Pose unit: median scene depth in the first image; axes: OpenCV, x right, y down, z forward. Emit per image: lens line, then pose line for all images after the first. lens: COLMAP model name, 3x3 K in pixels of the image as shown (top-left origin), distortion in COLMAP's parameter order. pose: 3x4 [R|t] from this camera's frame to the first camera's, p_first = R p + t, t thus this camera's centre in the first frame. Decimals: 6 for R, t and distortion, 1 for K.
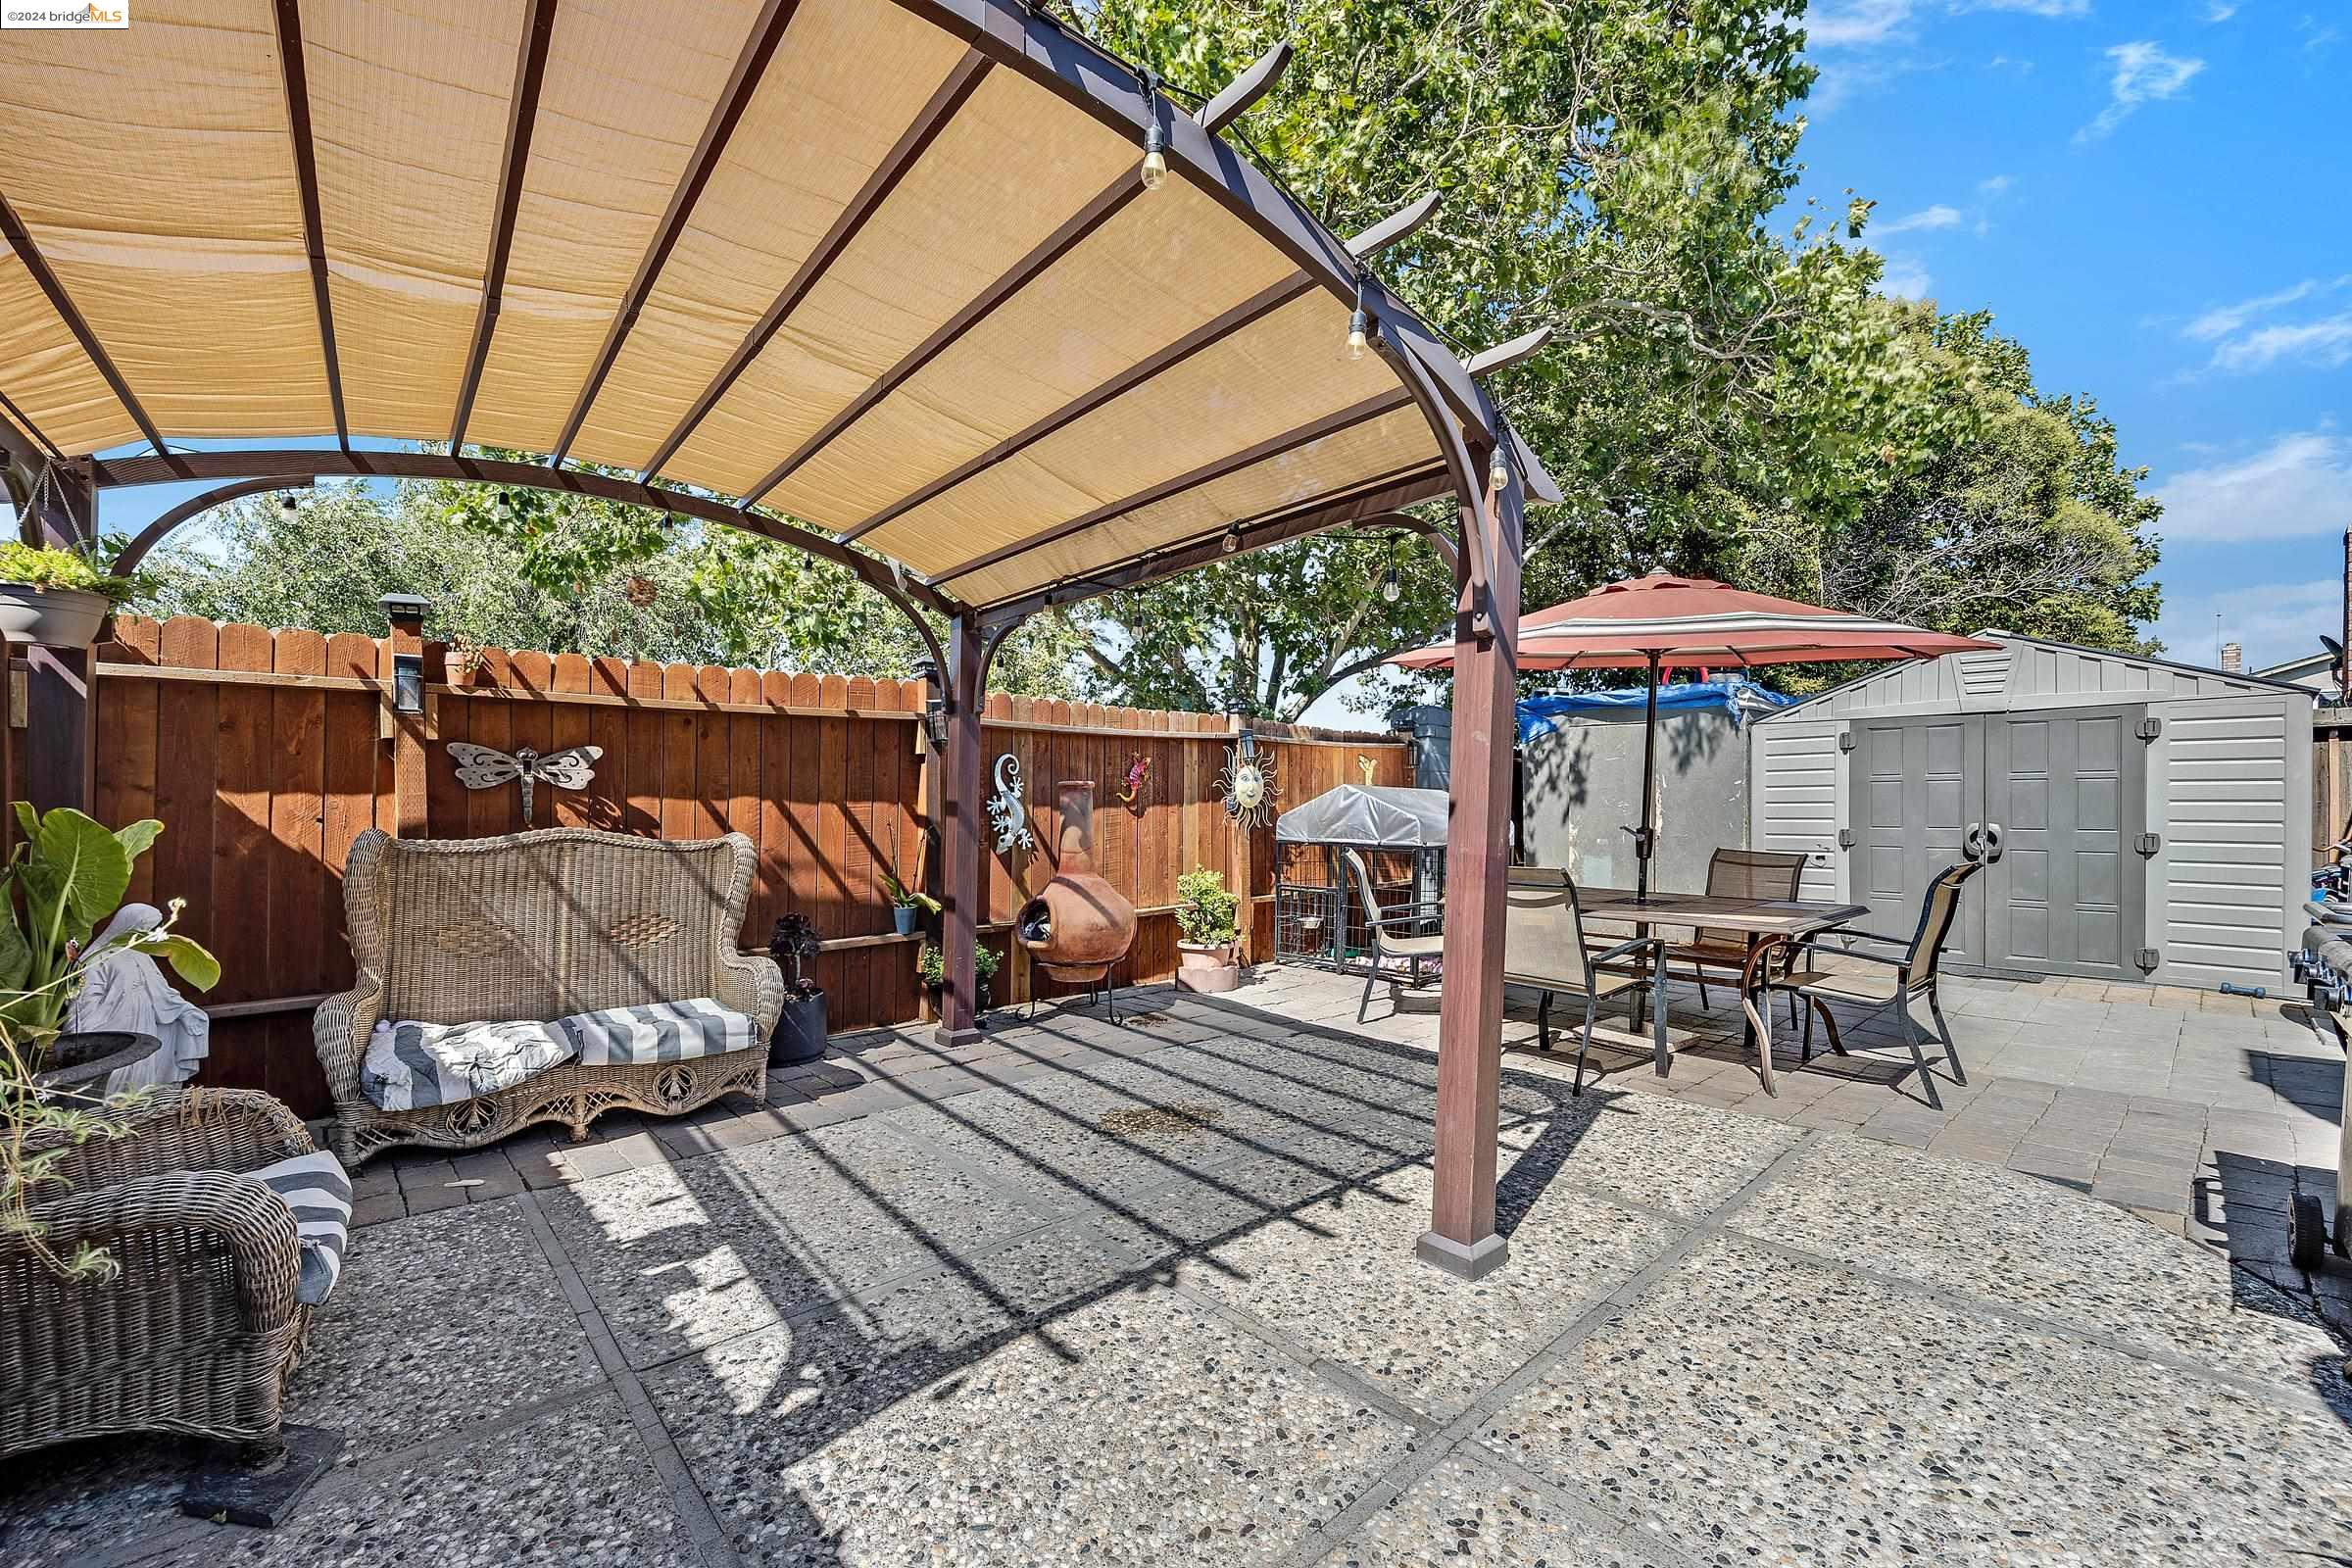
lens RADIAL K [[948.3, 0, 1171.1], [0, 948.3, 807.3], [0, 0, 1]] dist [-0.001267, -0.000207]
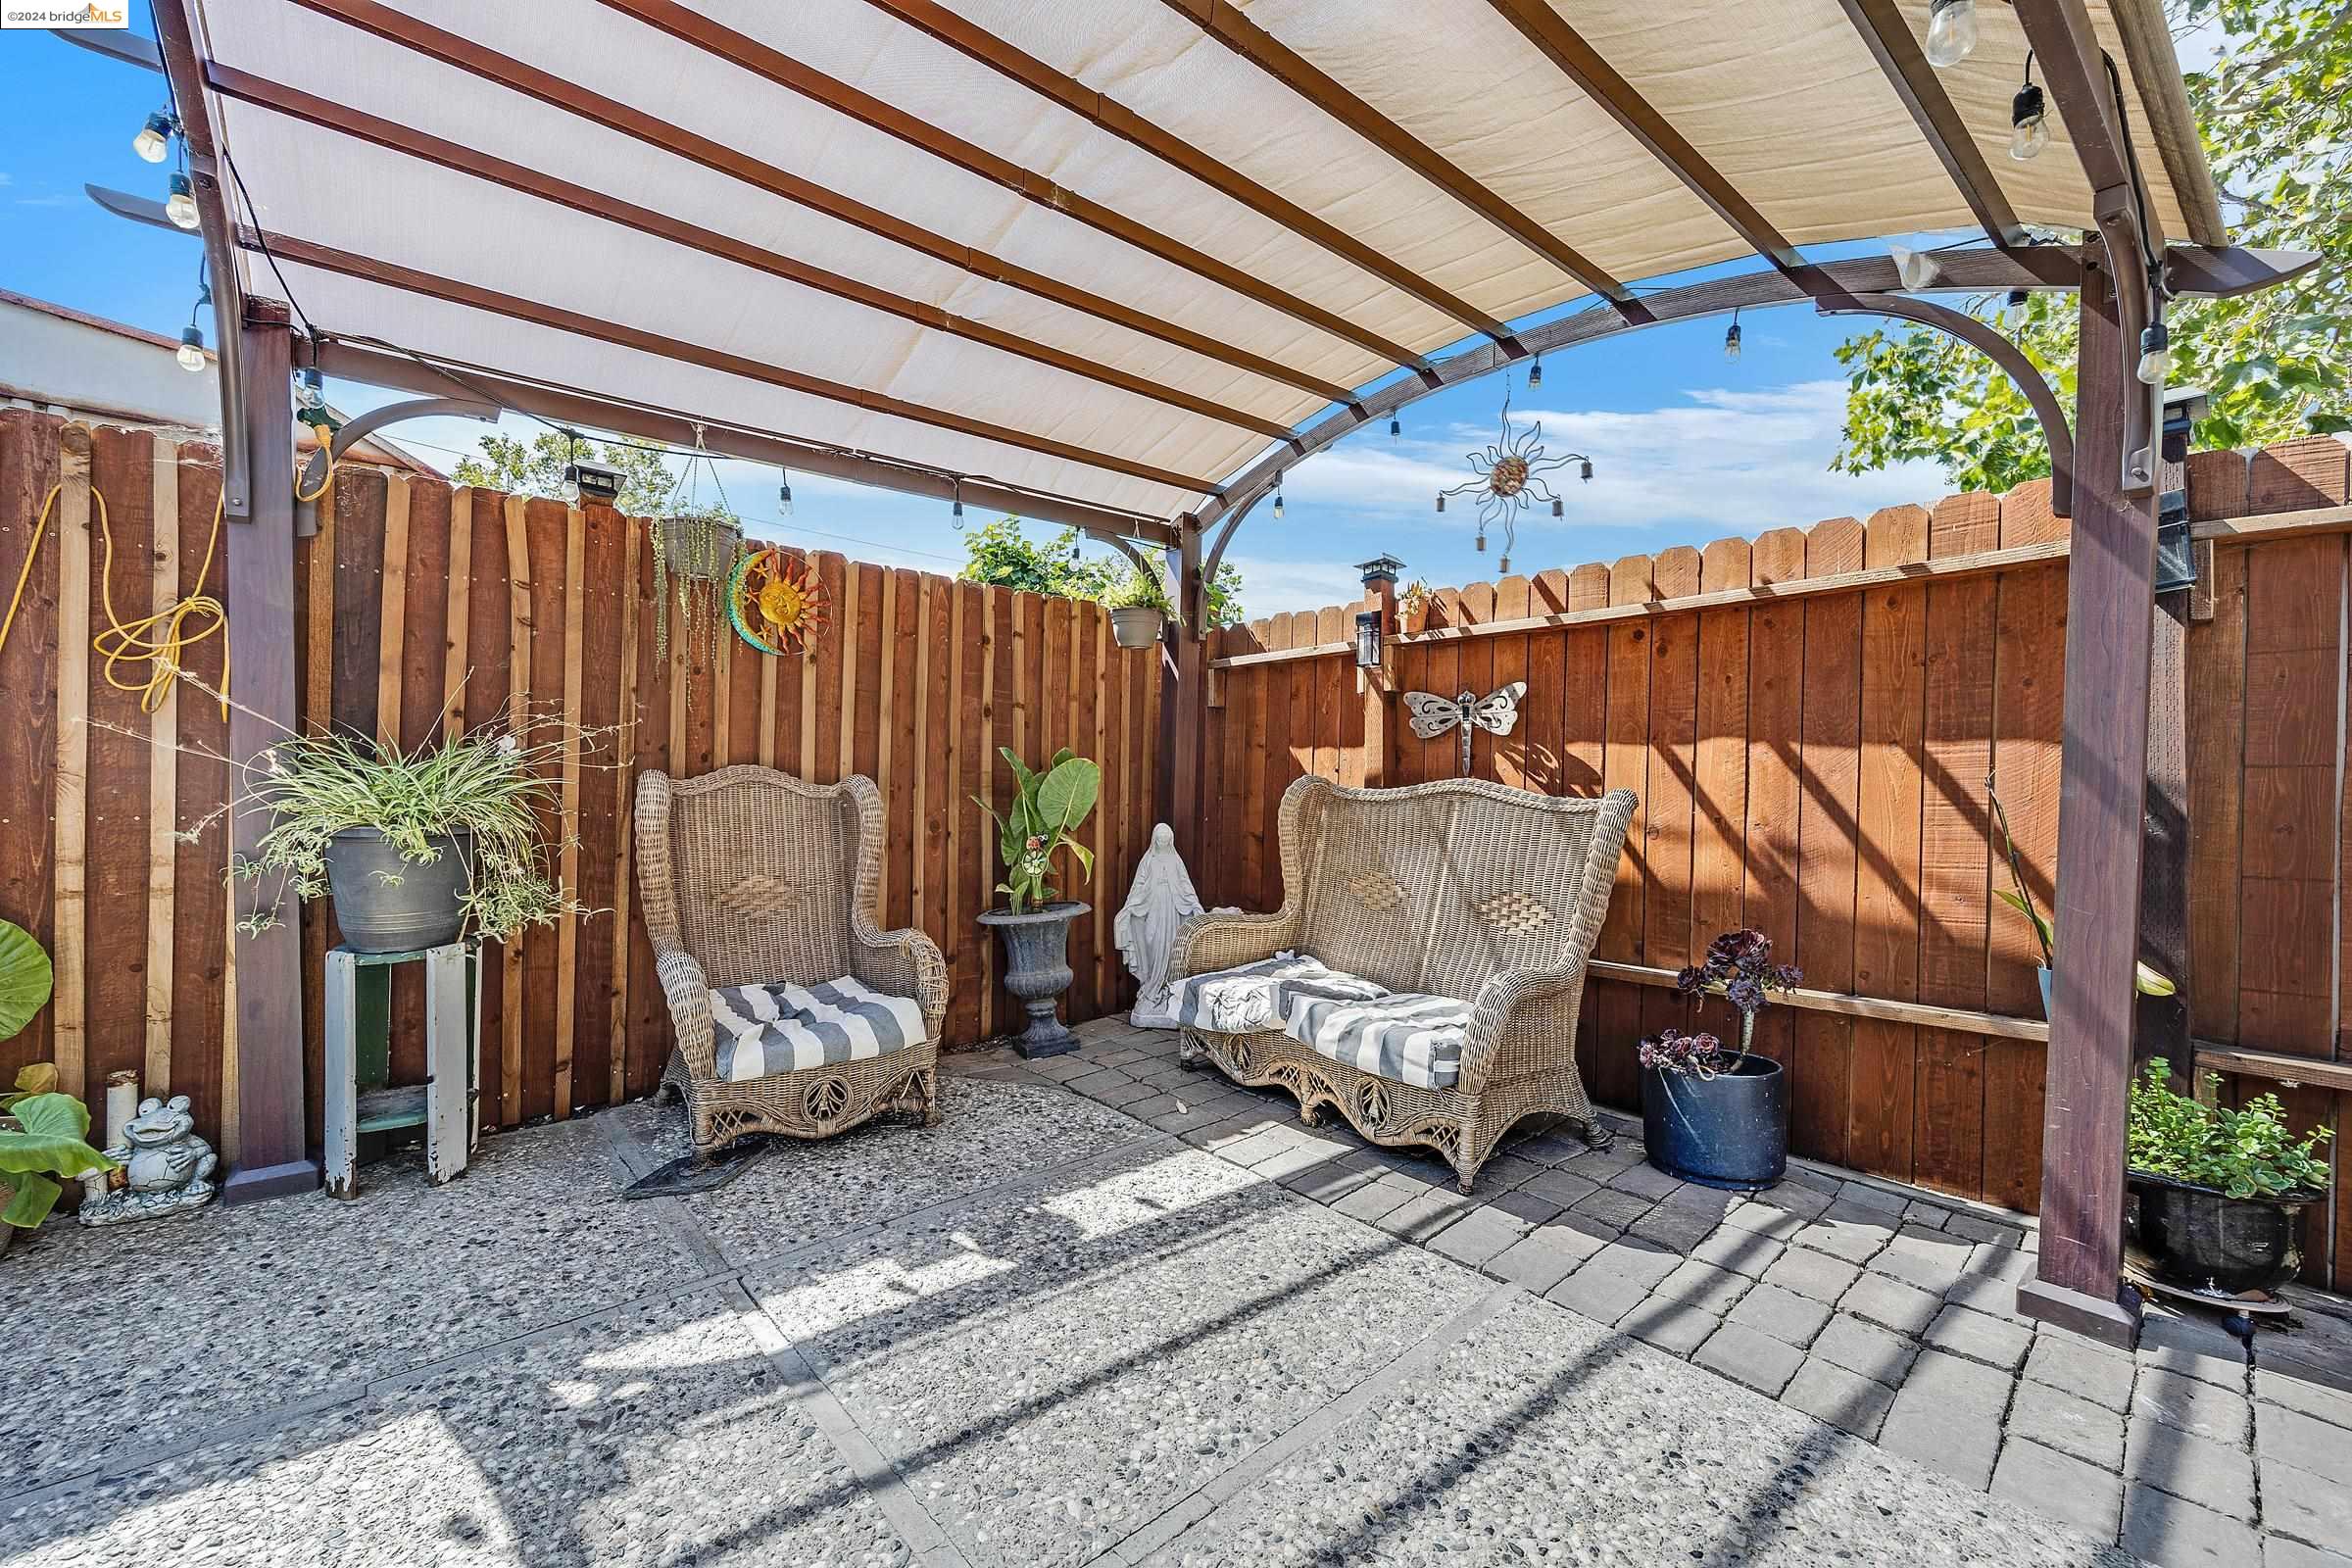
lens RADIAL K [[946.9, 0, 1181.8], [0, 946.9, 783.6], [0, 0, 1]] dist [-0.001853, -0.000609]
pose [[0.001287, -0.006369, -0.999979, 0.149517], [-0.023629, 0.999700, -0.006397, 0.025561], [0.999720, 0.023636, 0.001136, 0.507113]]
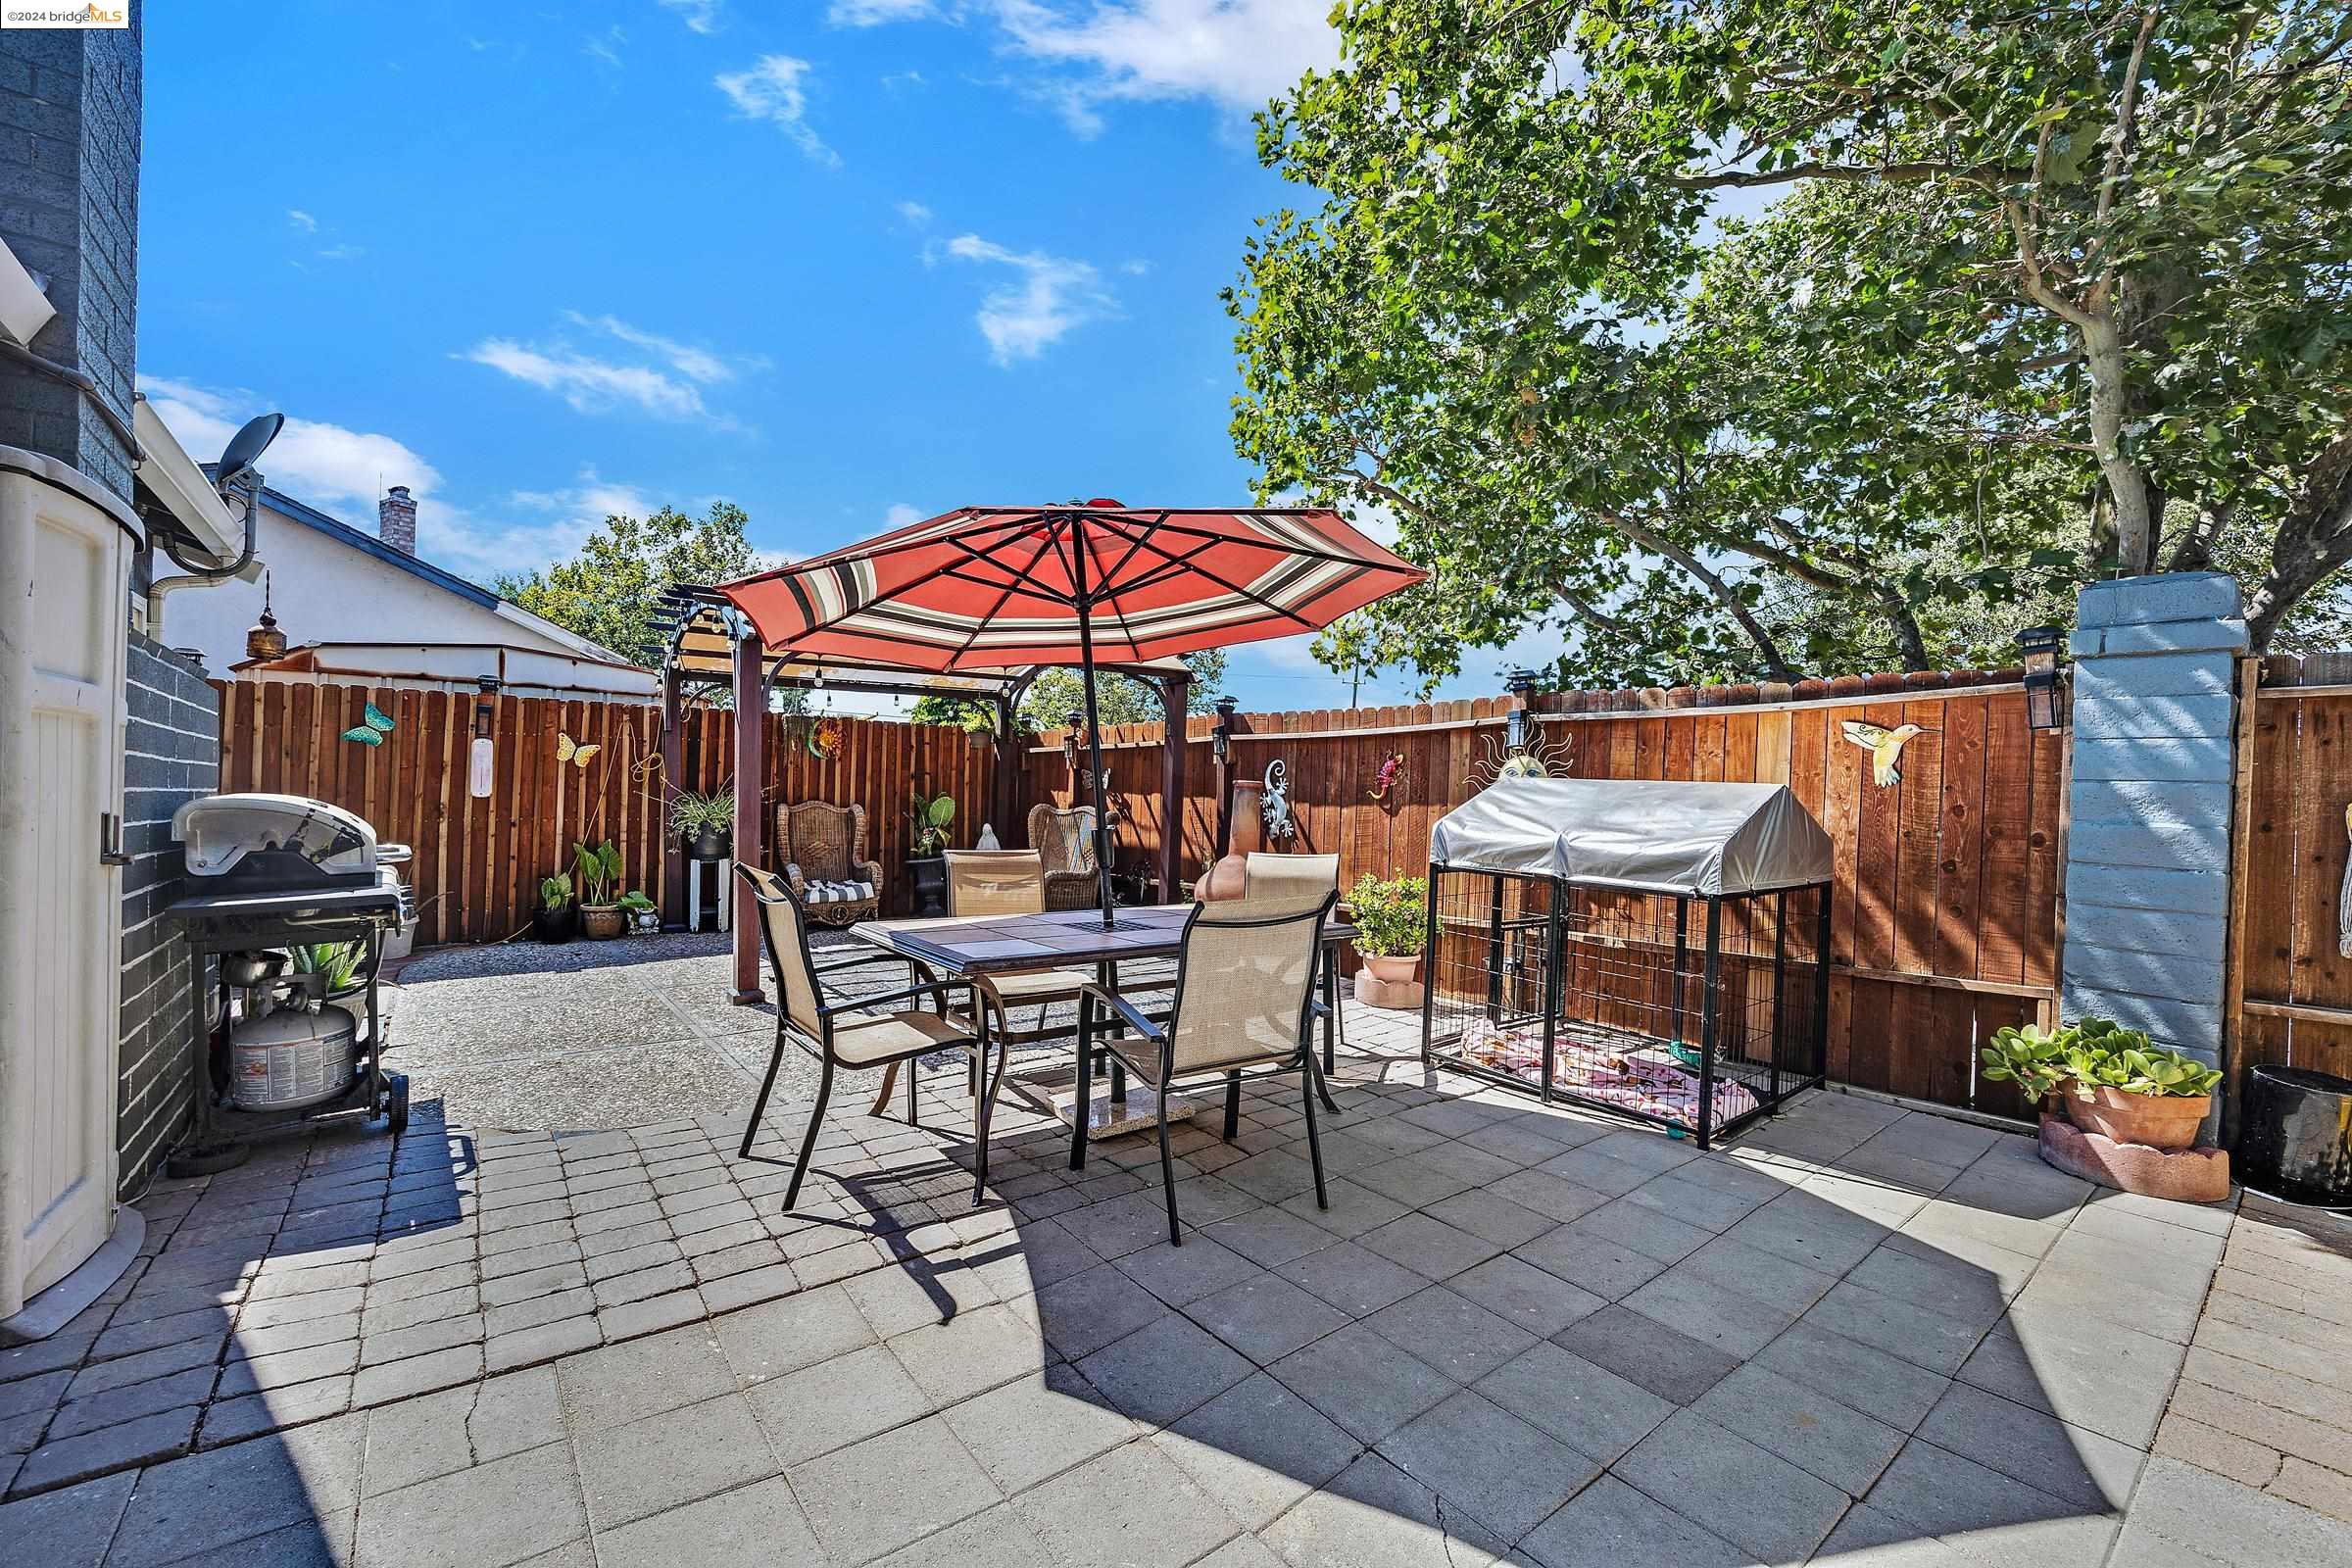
lens RADIAL K [[946.9, 0, 1181.8], [0, 946.9, 783.6], [0, 0, 1]] dist [-0.001853, -0.000609]
pose [[-0.057737, -0.015667, -0.998209, 1.036945], [-0.026552, 0.999547, -0.014152, -0.003376], [0.997979, 0.025687, -0.058127, 0.910154]]
